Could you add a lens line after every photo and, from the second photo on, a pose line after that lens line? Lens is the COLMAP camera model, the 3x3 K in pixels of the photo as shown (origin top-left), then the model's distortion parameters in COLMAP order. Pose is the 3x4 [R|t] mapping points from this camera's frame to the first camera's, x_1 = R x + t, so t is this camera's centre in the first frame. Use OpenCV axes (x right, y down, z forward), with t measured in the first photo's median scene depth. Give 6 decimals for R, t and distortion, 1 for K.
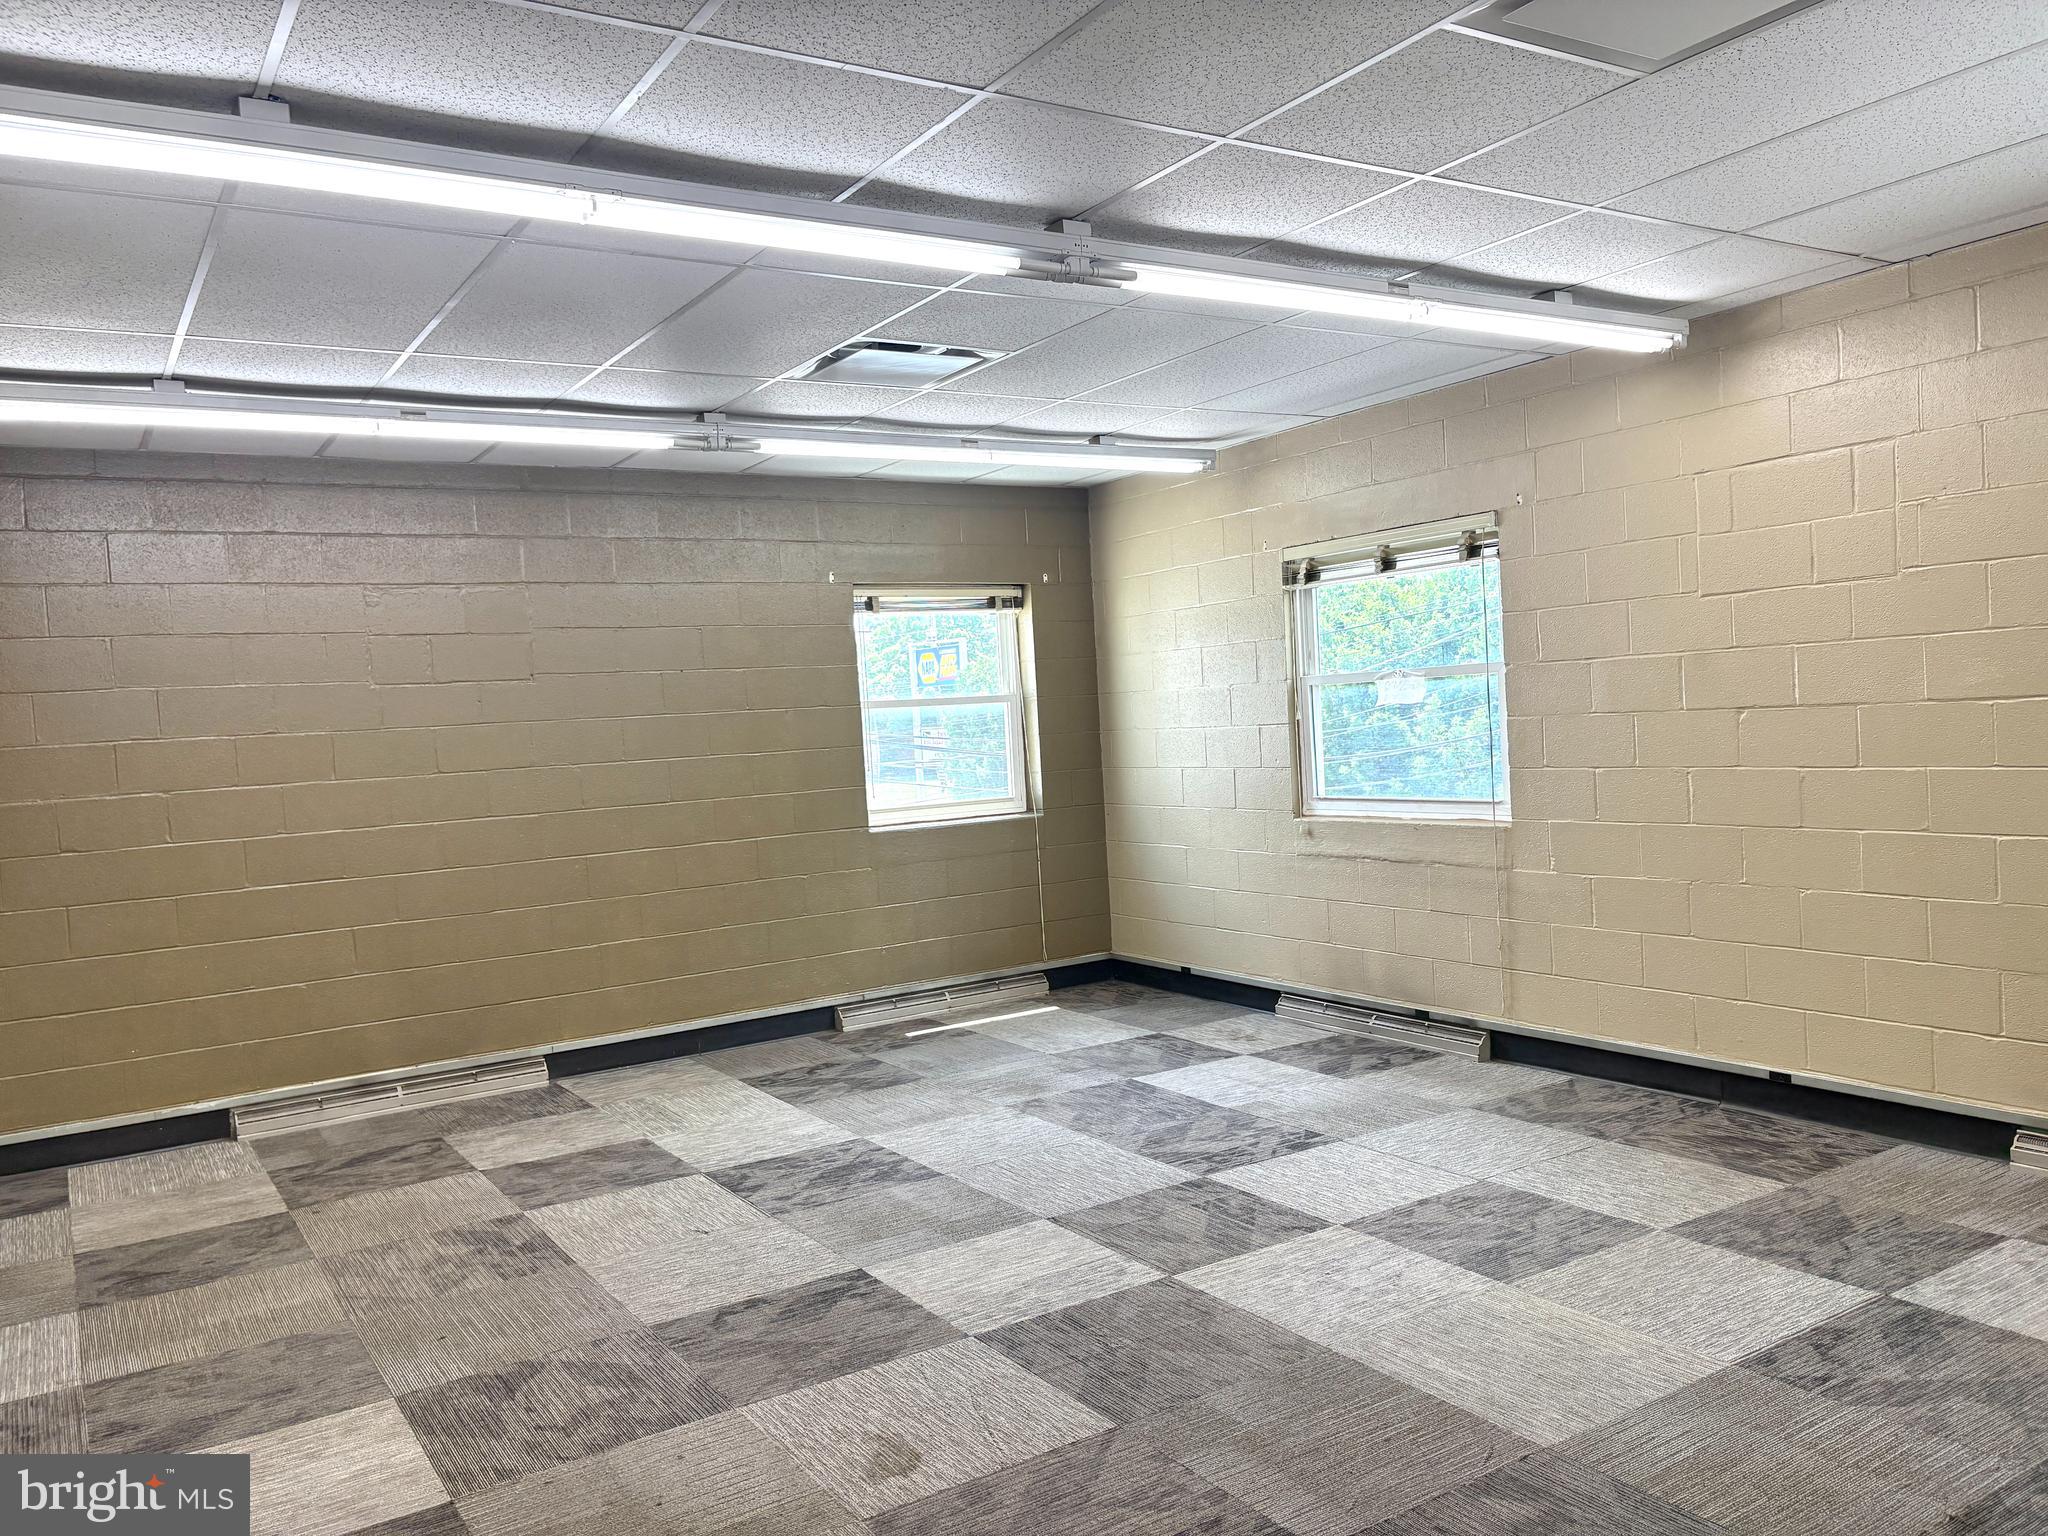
lens RADIAL K [[1555.7, 0, 1034.0], [0, 1555.7, 760.7], [0, 0, 1]] dist [0.042187, -0.005104]
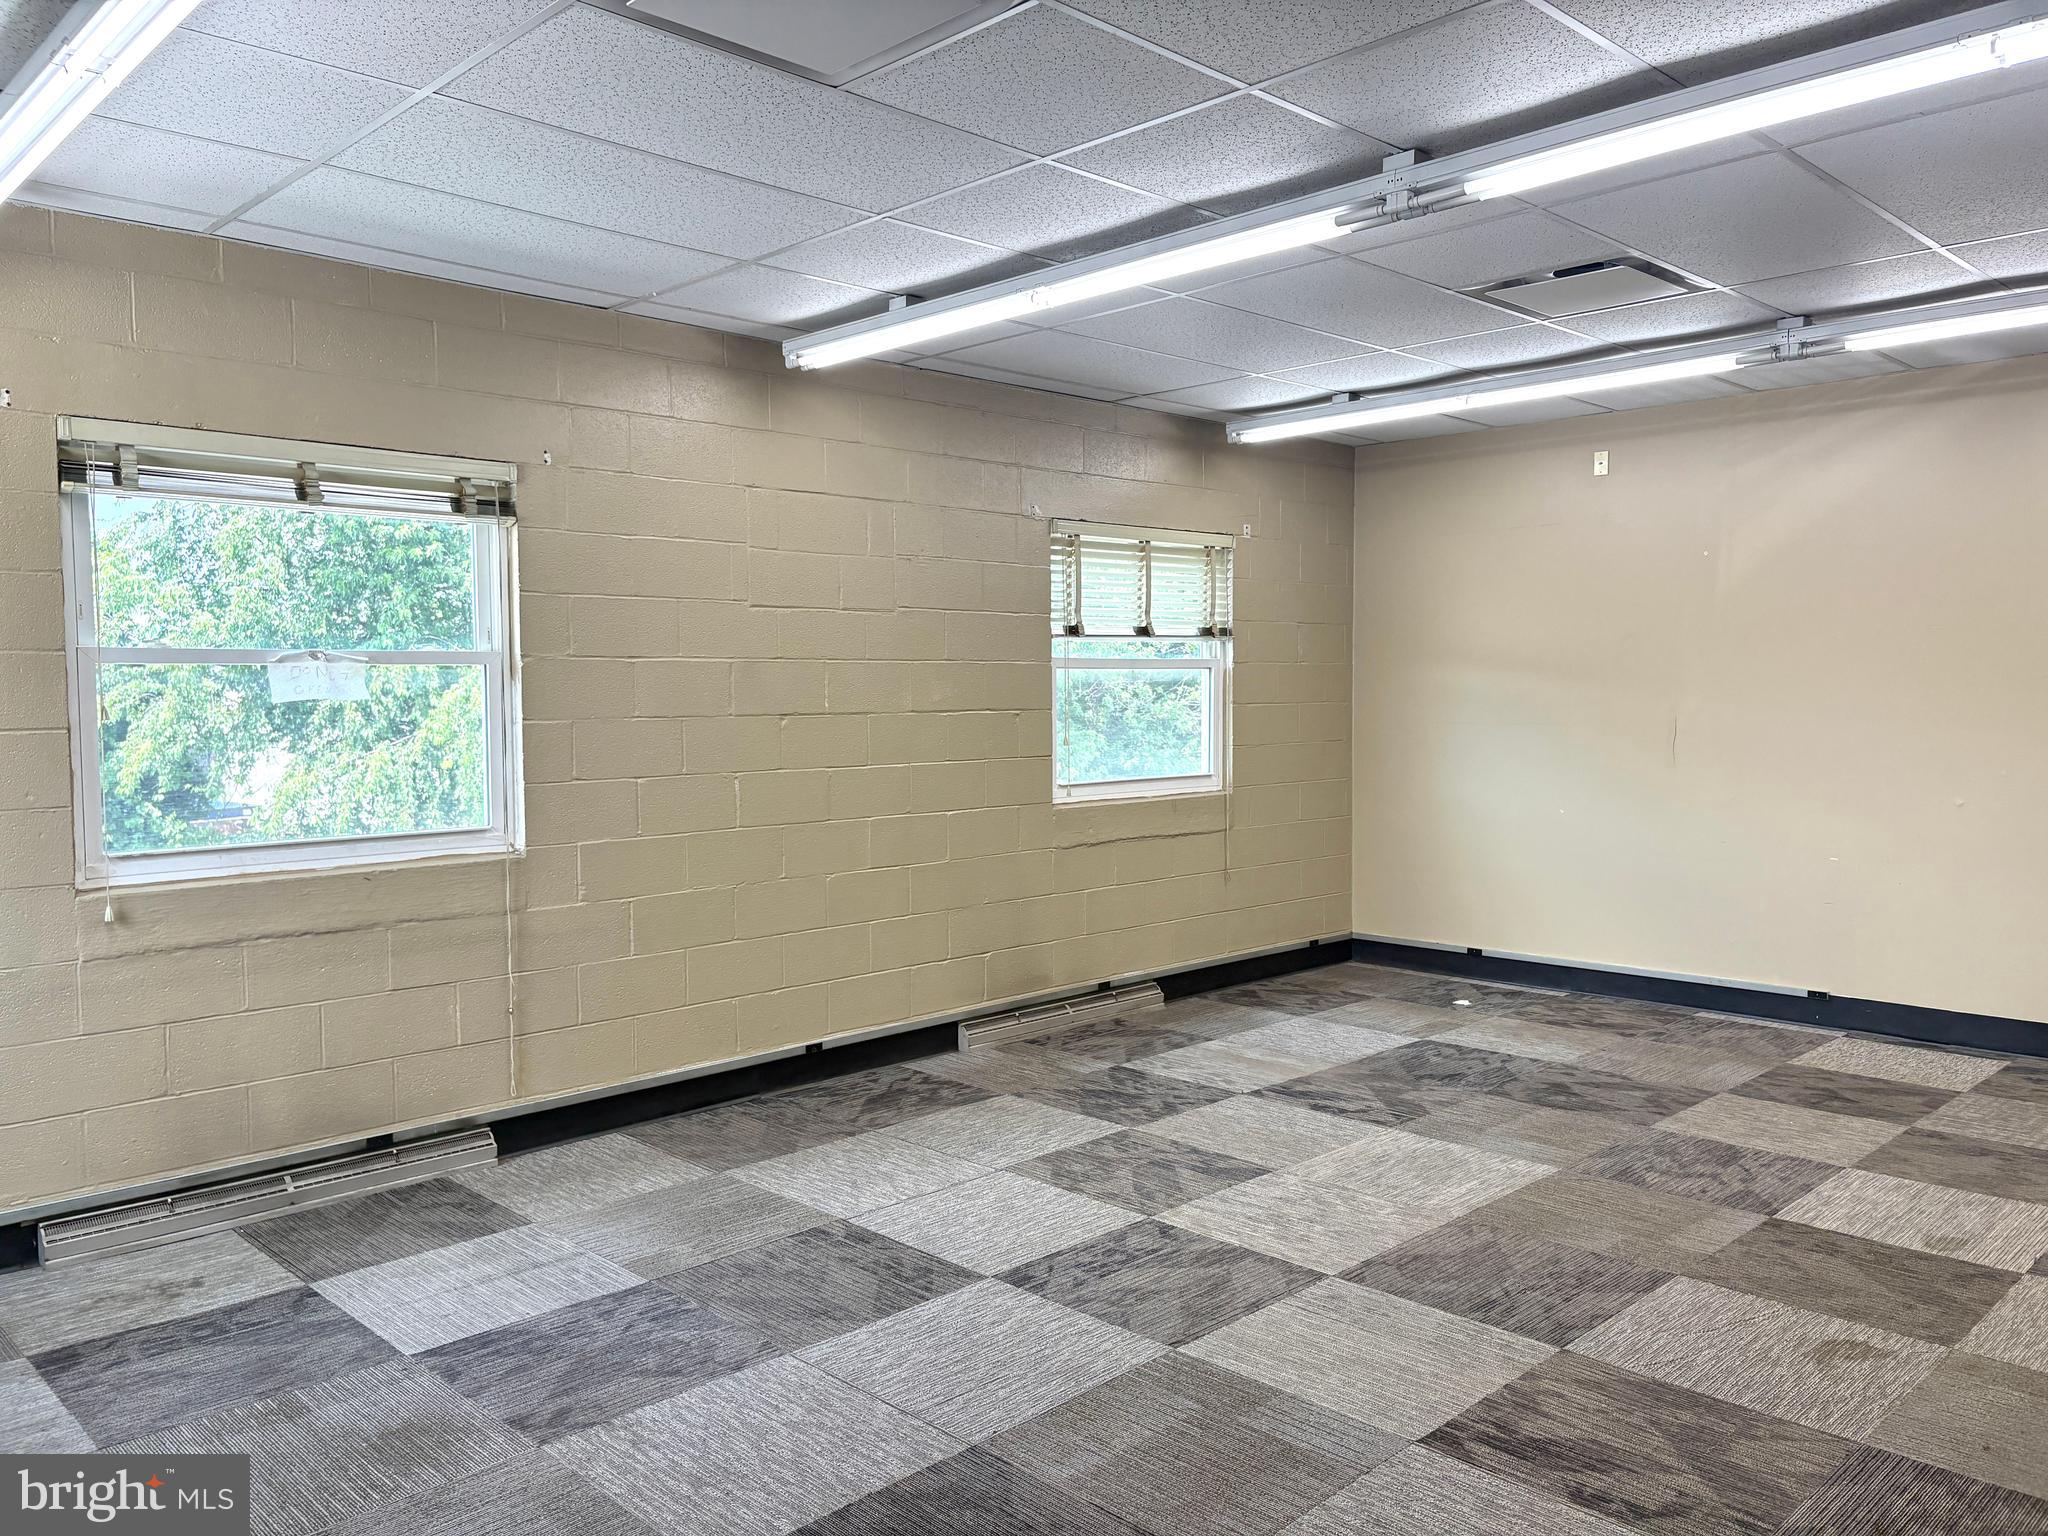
lens RADIAL K [[1555.7, 0, 1034.0], [0, 1555.7, 760.7], [0, 0, 1]] dist [0.042187, -0.005104]
pose [[-0.211130, 0.009149, 0.977415, -0.645555], [0.046748, 0.998906, 0.000748, 0.005149], [-0.976339, 0.045851, -0.211327, 1.086958]]
